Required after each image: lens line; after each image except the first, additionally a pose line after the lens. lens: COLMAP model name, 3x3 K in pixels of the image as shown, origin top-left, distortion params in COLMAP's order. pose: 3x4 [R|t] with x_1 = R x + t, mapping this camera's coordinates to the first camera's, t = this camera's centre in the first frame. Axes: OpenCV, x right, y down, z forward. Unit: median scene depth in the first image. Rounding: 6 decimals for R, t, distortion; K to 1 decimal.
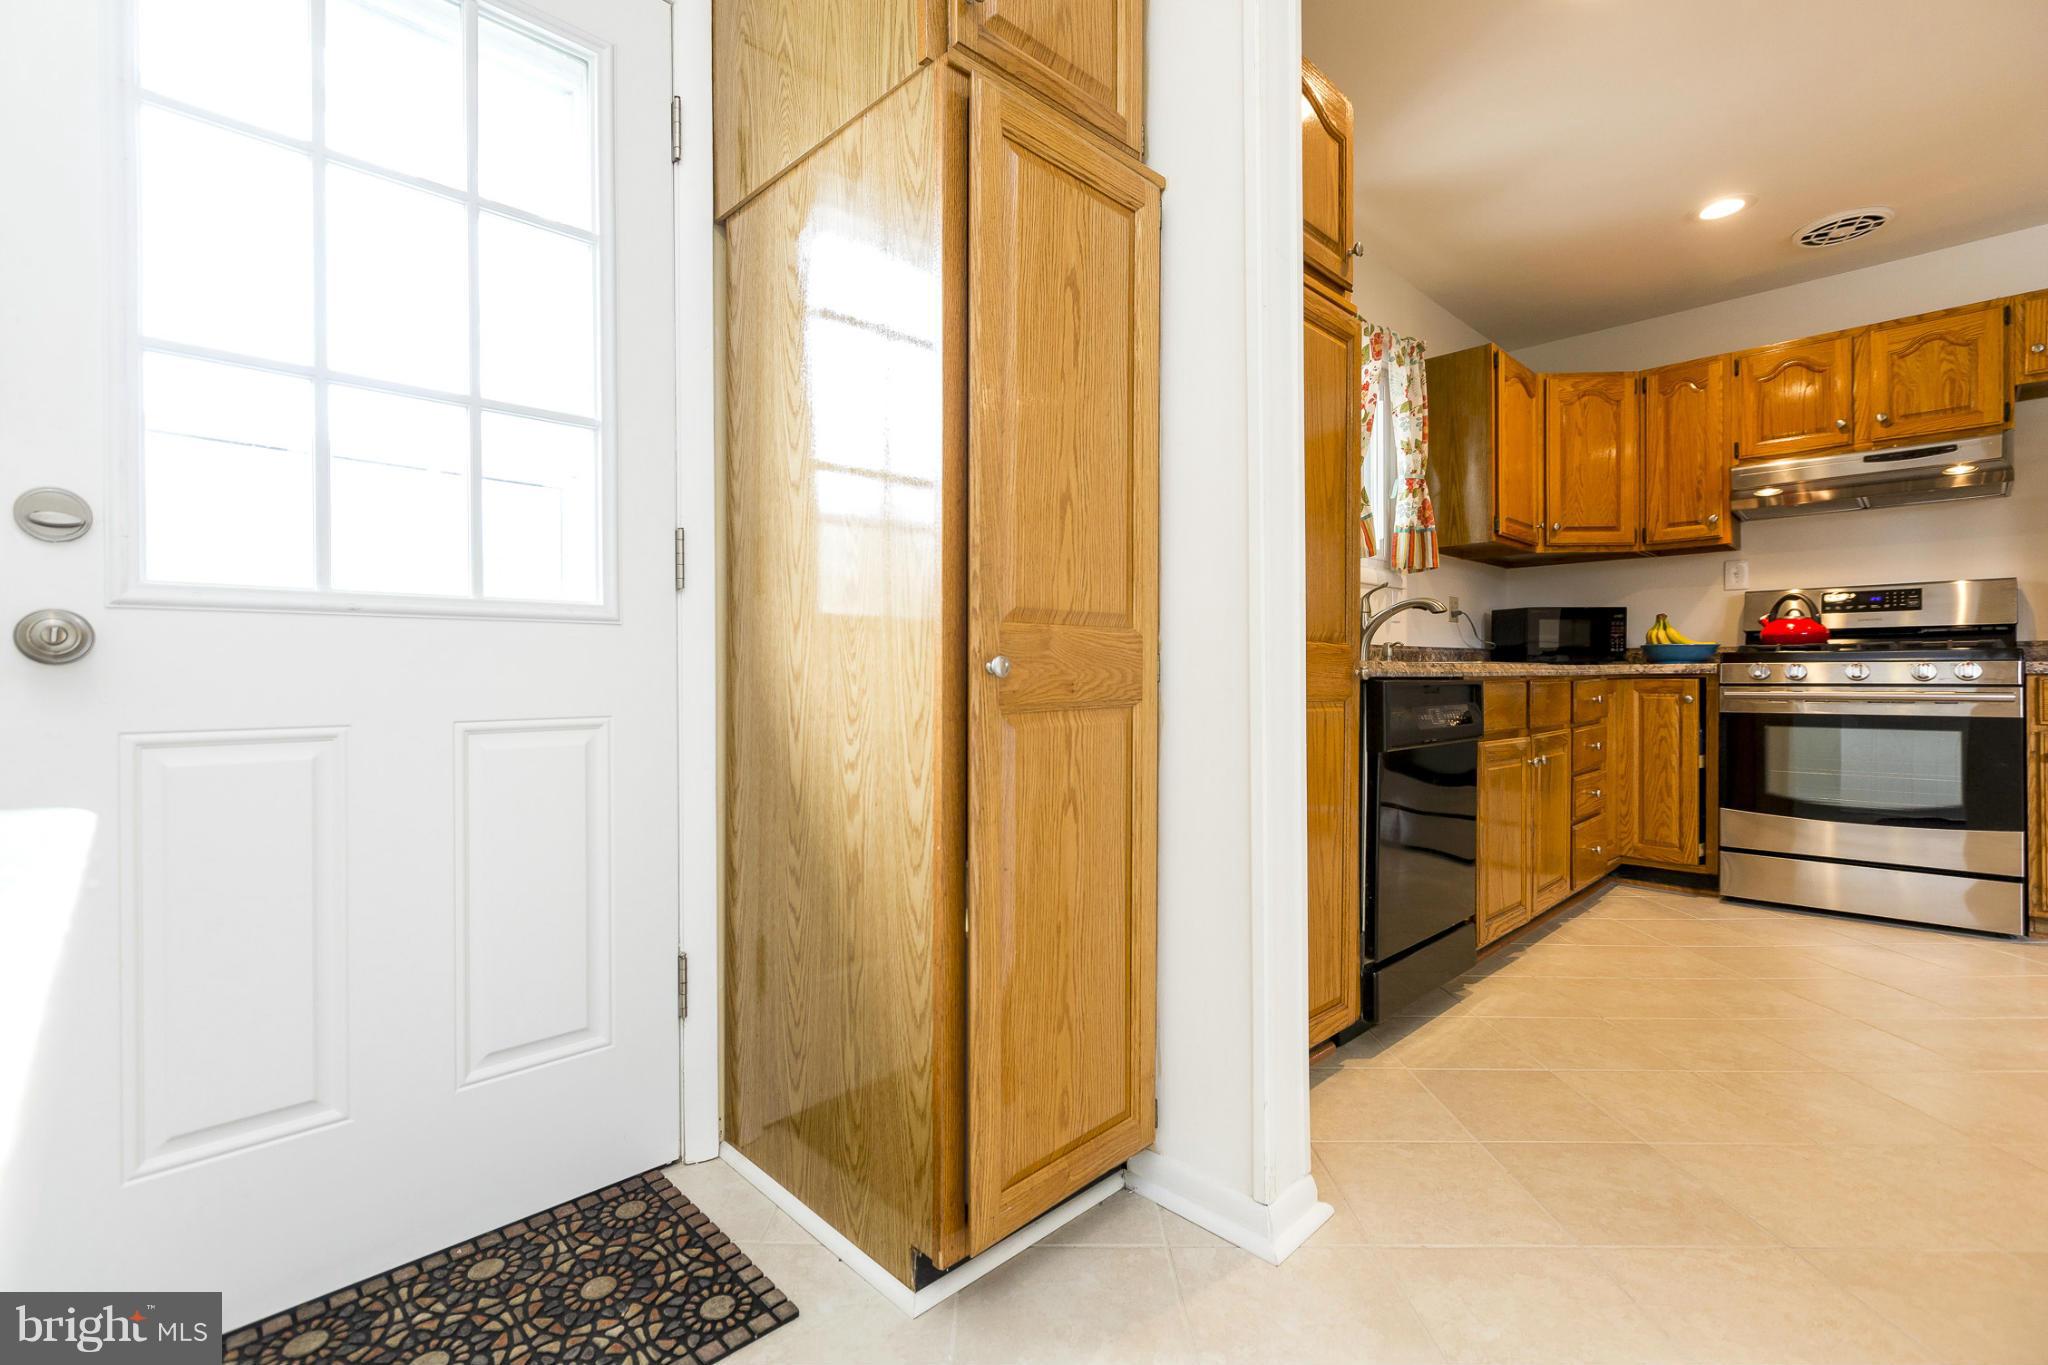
lens RADIAL K [[884.5, 0, 995.3], [0, 884.5, 679.9], [0, 0, 1]] dist [0.000726, -0.004392]
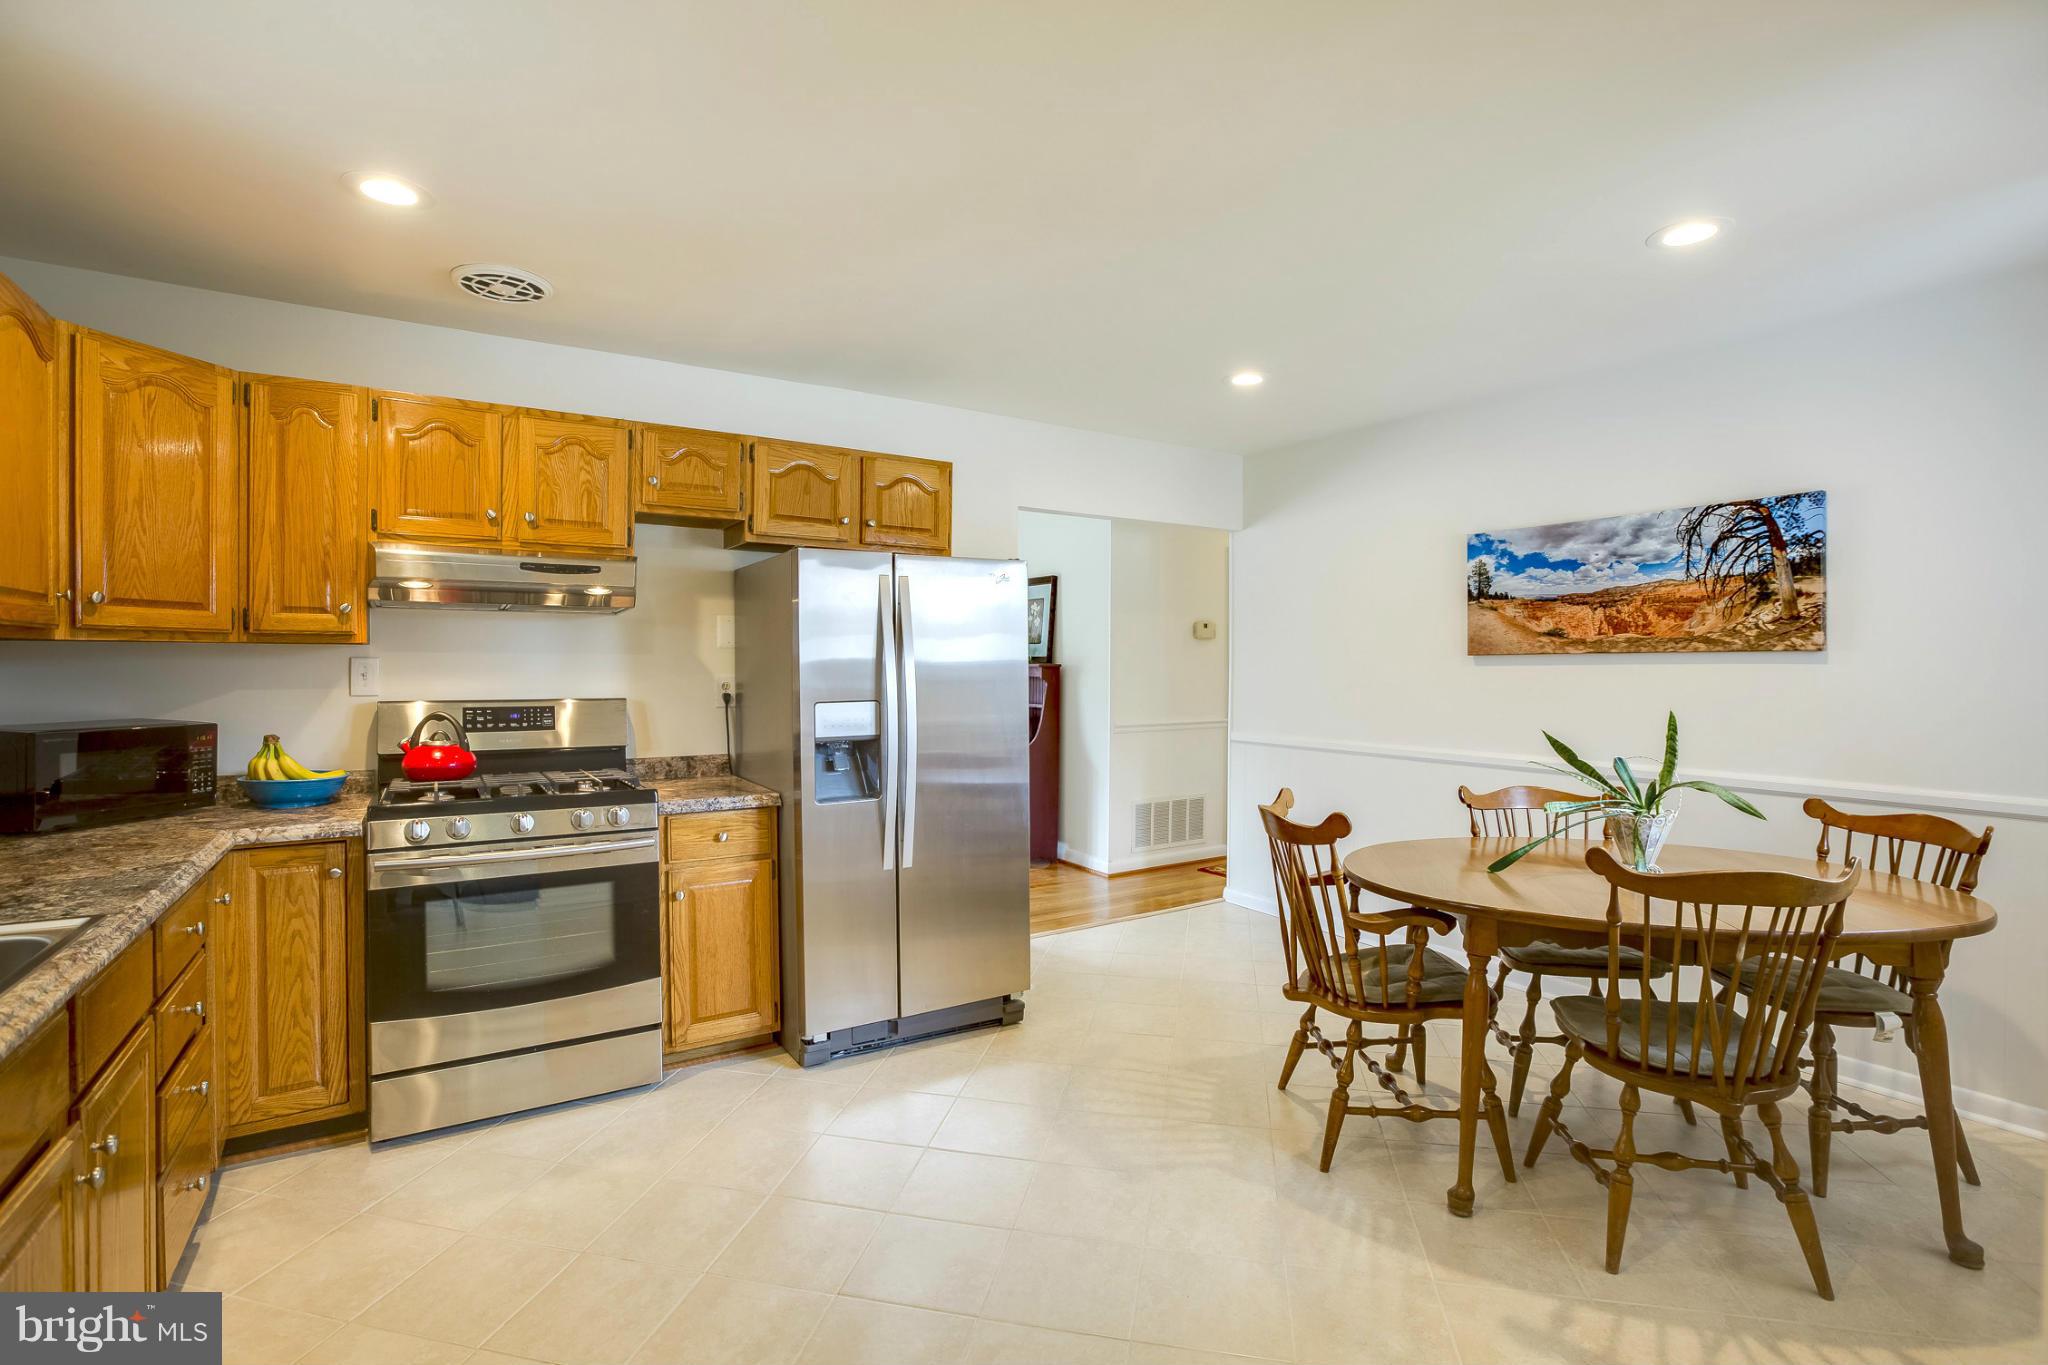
lens RADIAL K [[951.4, 0, 1021.6], [0, 951.4, 672.0], [0, 0, 1]] dist [-0.035344, 0.012292]
pose [[0.188200, -0.002383, 0.982128, 0.165241], [0.005417, 0.999984, 0.001388, -0.131297], [-0.982116, 0.005059, 0.188210, 0.316931]]
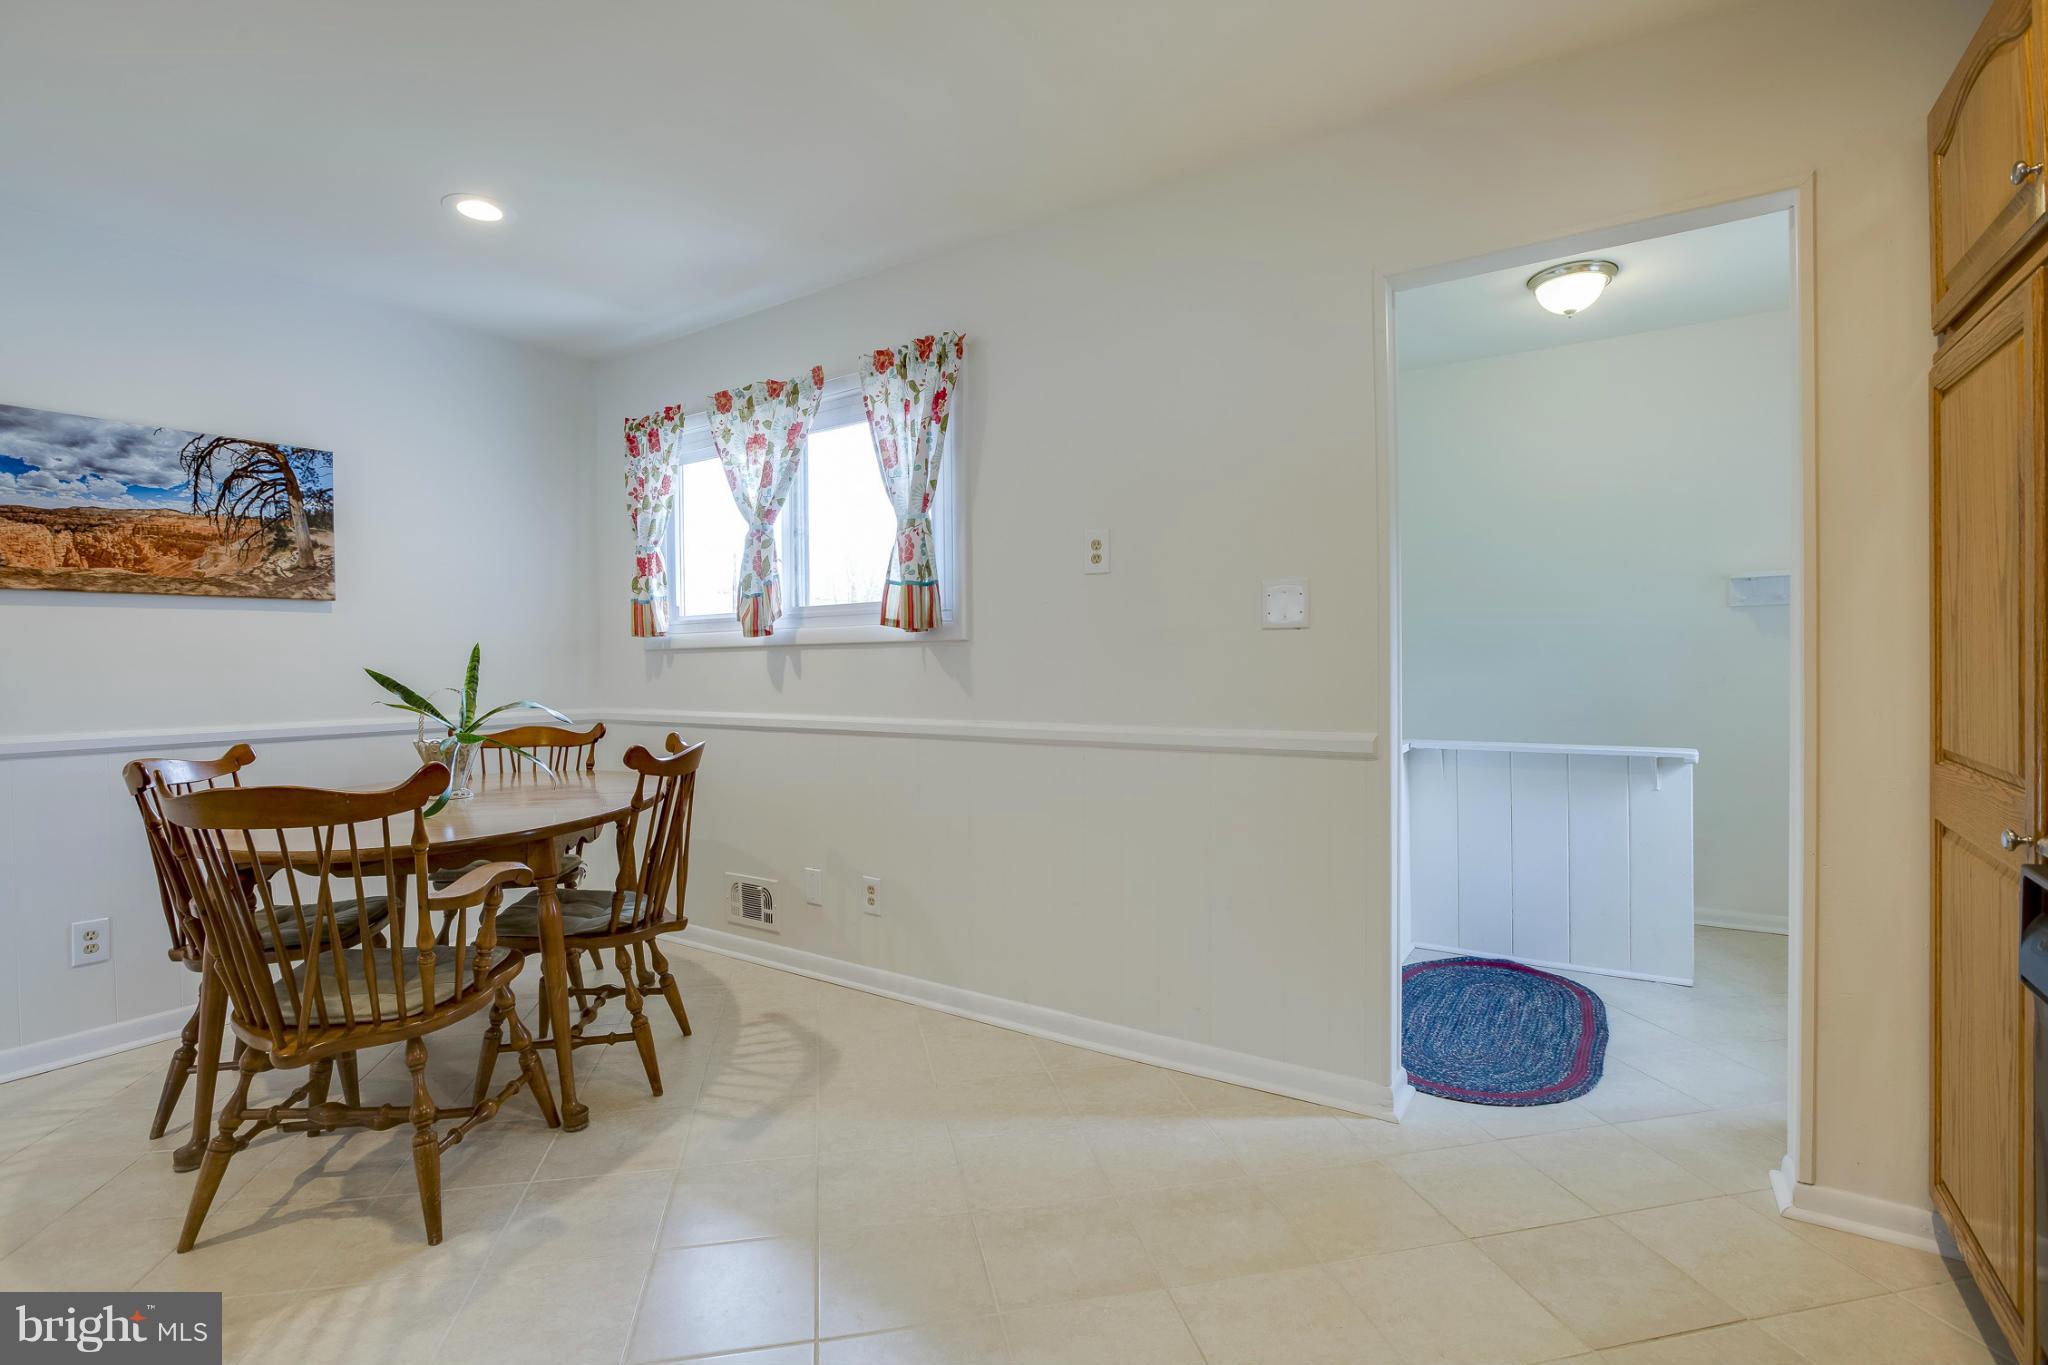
lens RADIAL K [[945.3, 0, 1015.3], [0, 945.3, 666.3], [0, 0, 1]] dist [-0.051091, 0.022157]
pose [[-0.972438, 0.019417, -0.232352, 0.692974], [0.015451, 0.999702, 0.018874, -0.087651], [0.232649, 0.014764, -0.972449, 0.800856]]
